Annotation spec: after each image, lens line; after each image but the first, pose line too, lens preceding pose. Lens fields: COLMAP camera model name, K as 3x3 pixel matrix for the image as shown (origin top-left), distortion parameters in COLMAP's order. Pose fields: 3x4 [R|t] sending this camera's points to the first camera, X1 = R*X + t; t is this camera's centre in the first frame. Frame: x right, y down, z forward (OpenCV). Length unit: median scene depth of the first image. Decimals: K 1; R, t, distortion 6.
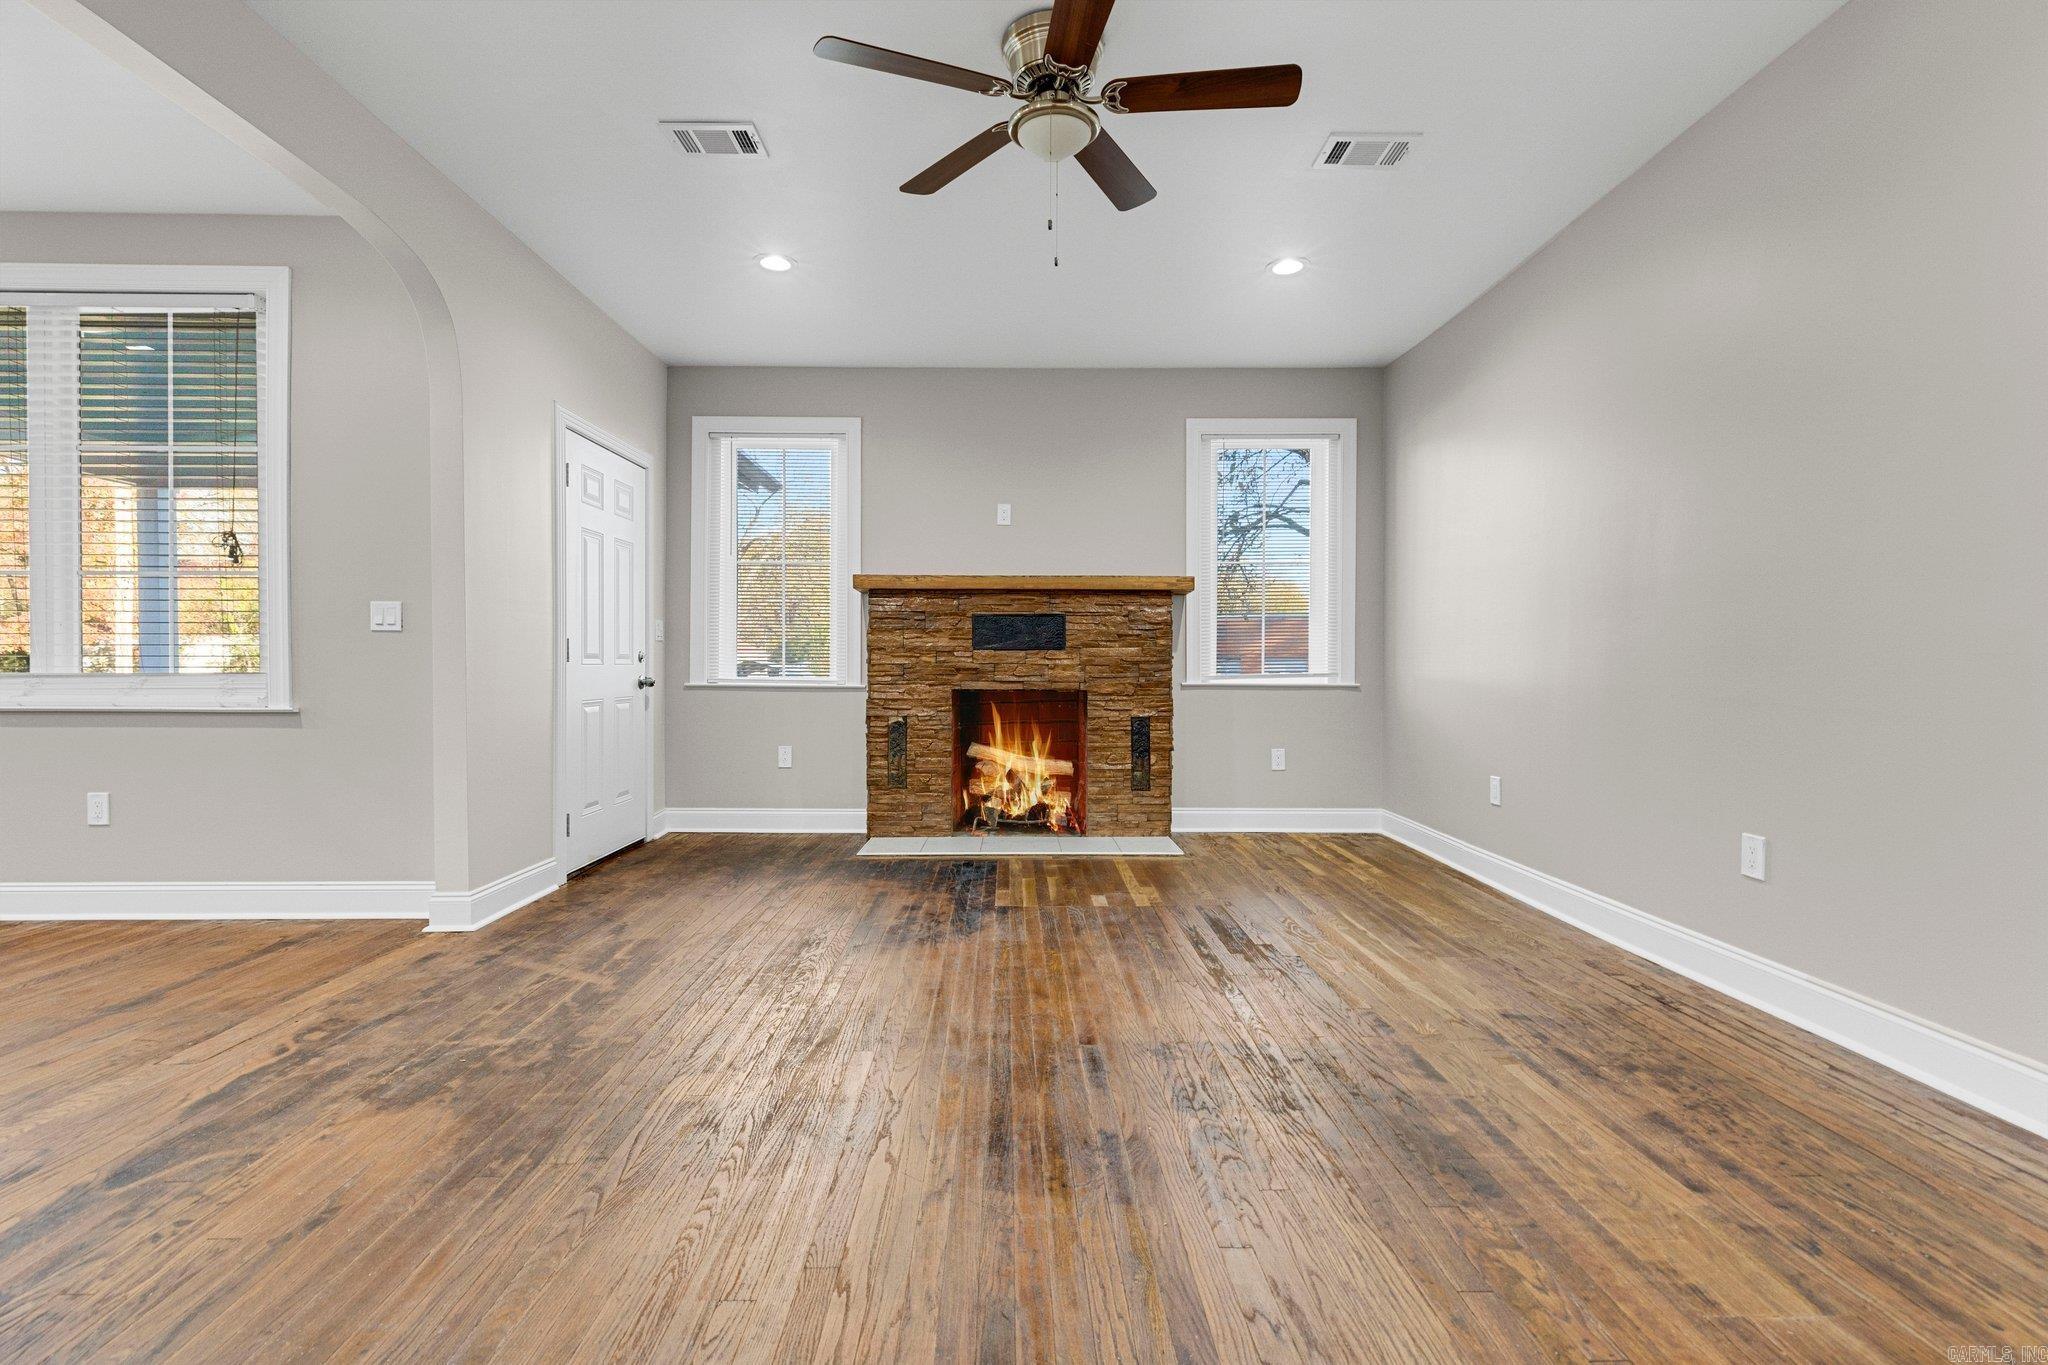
lens RADIAL K [[921.3, 0, 1020.1], [0, 921.3, 669.7], [0, 0, 1]] dist [0.006246, -0.001429]
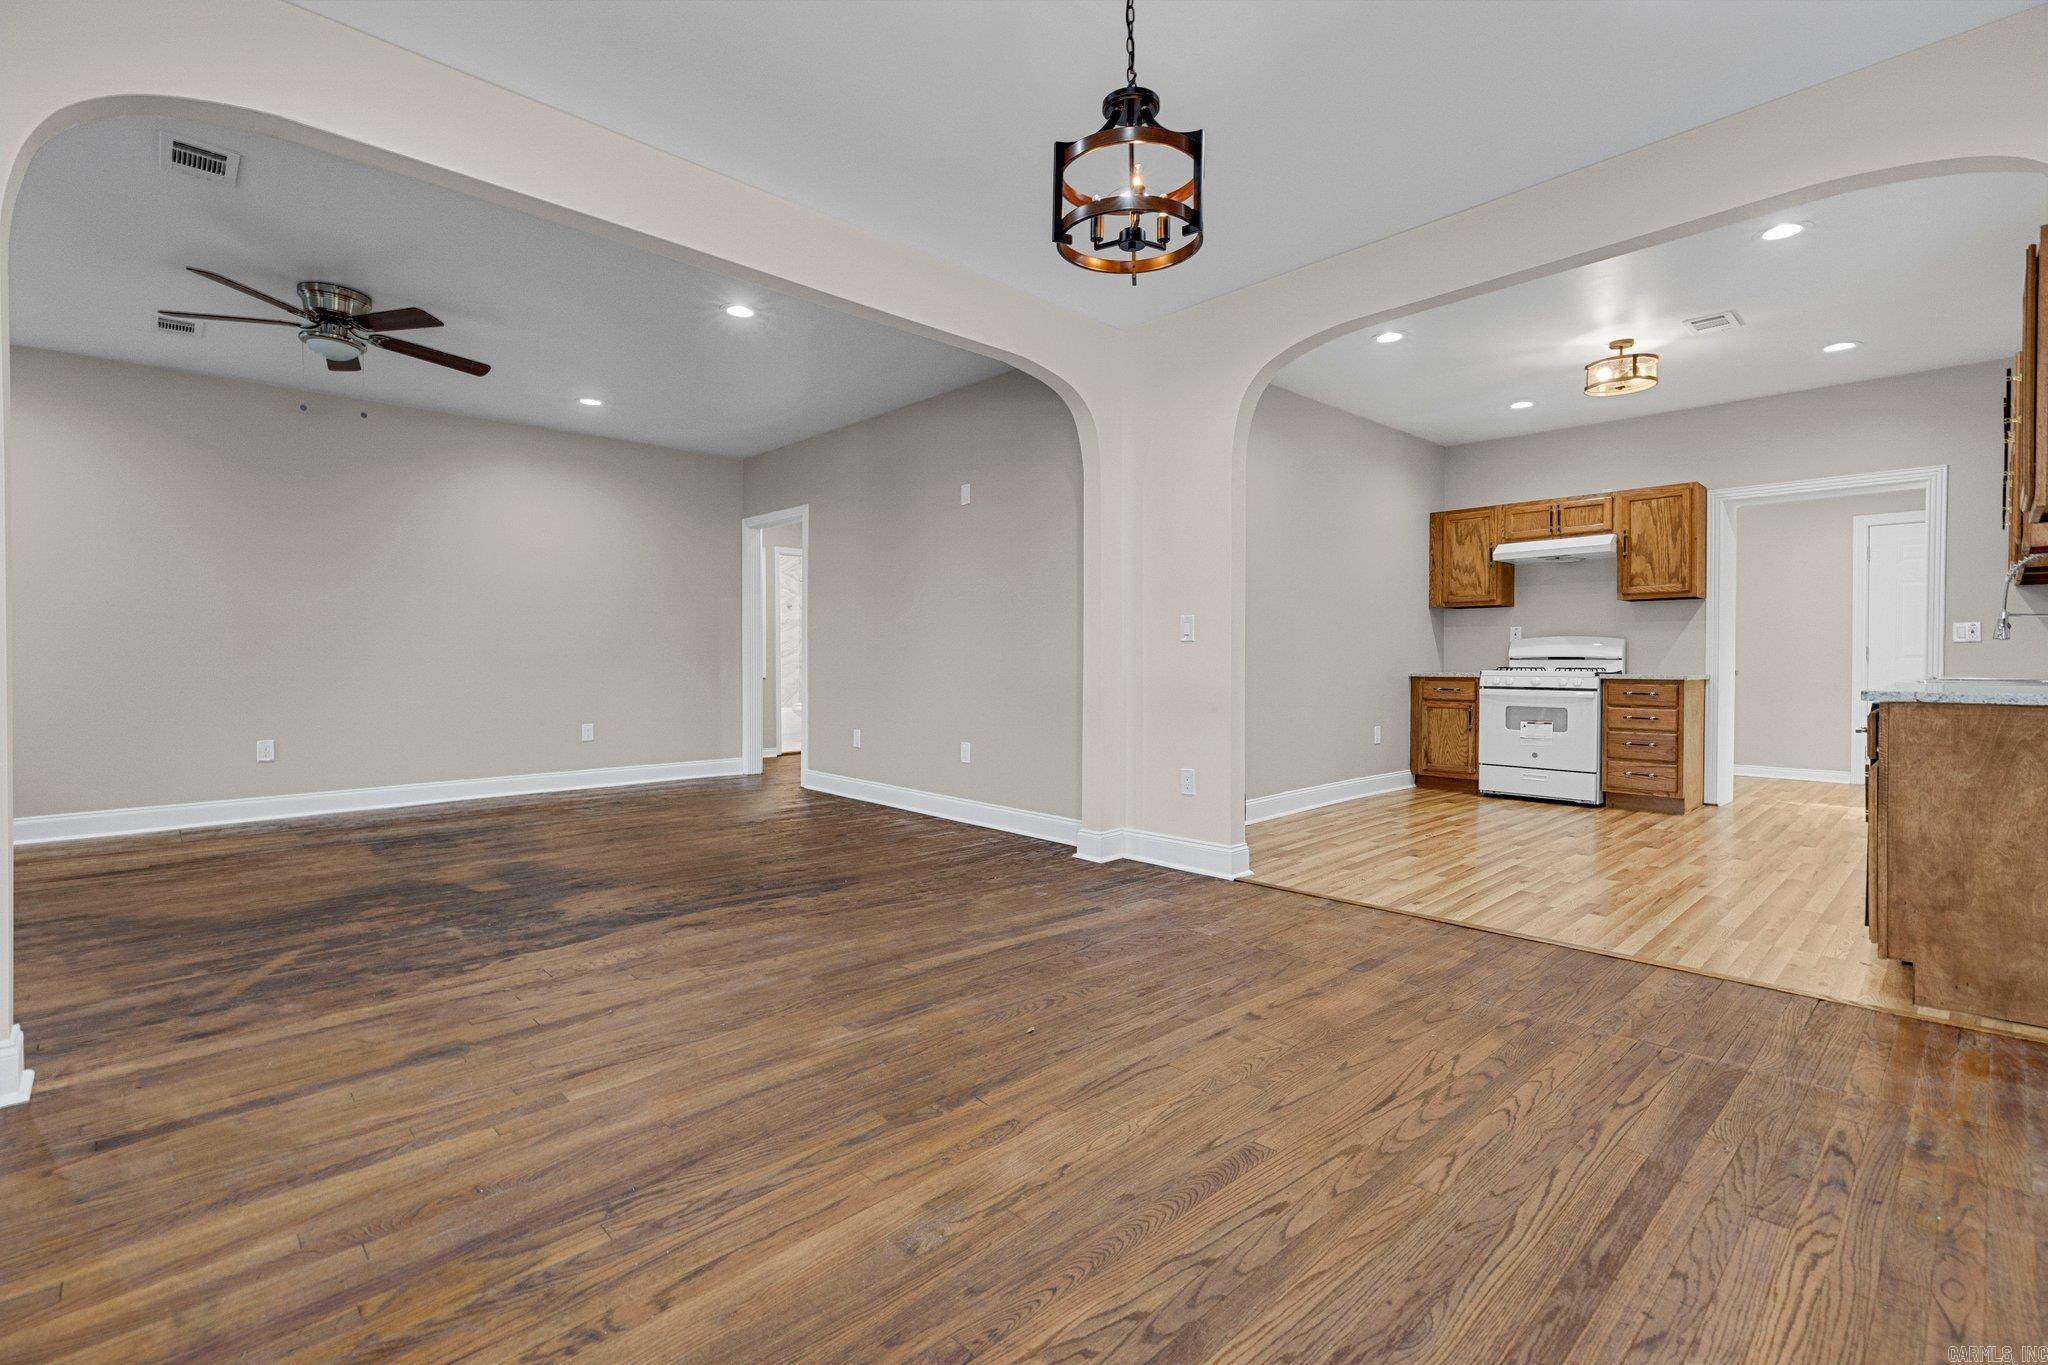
lens RADIAL K [[921.3, 0, 1024.0], [0, 921.3, 669.1], [0, 0, 1]] dist [0.006246, -0.001429]
pose [[-0.680291, -0.008992, 0.732887, -1.026102], [0.005342, 0.999837, 0.017226, -0.007352], [-0.732922, 0.015634, -0.680133, 0.614766]]
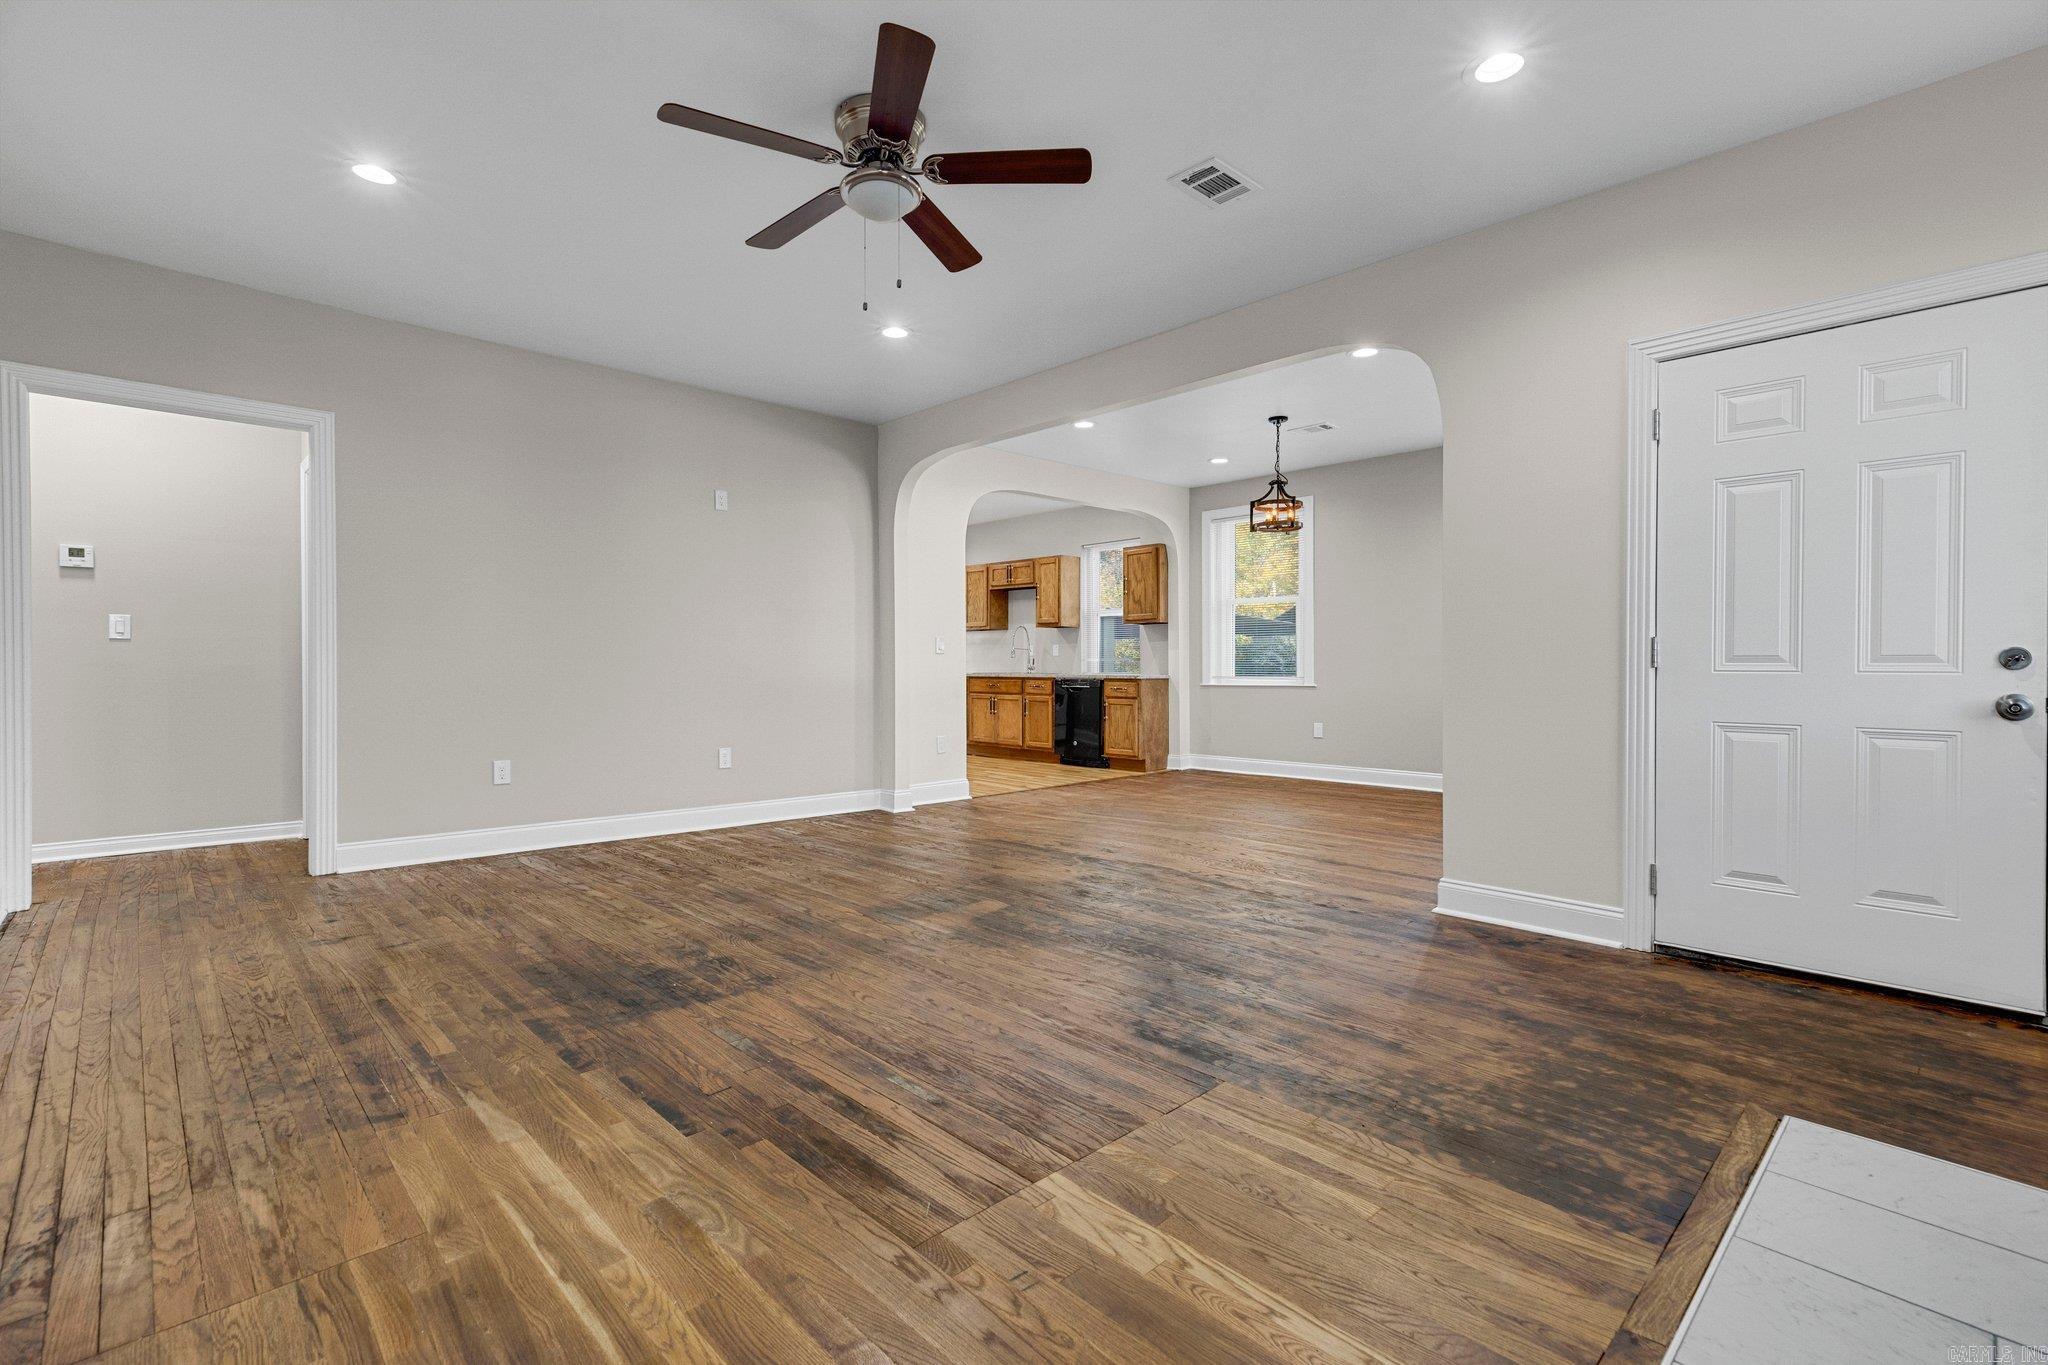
lens RADIAL K [[921.3, 0, 1025.8], [0, 921.3, 672.1], [0, 0, 1]] dist [0.006246, -0.001429]
pose [[-0.728636, 0.003129, -0.684894, 0.339685], [-0.007448, 0.999894, 0.012491, -0.008002], [0.684861, 0.014203, -0.728536, 0.971870]]
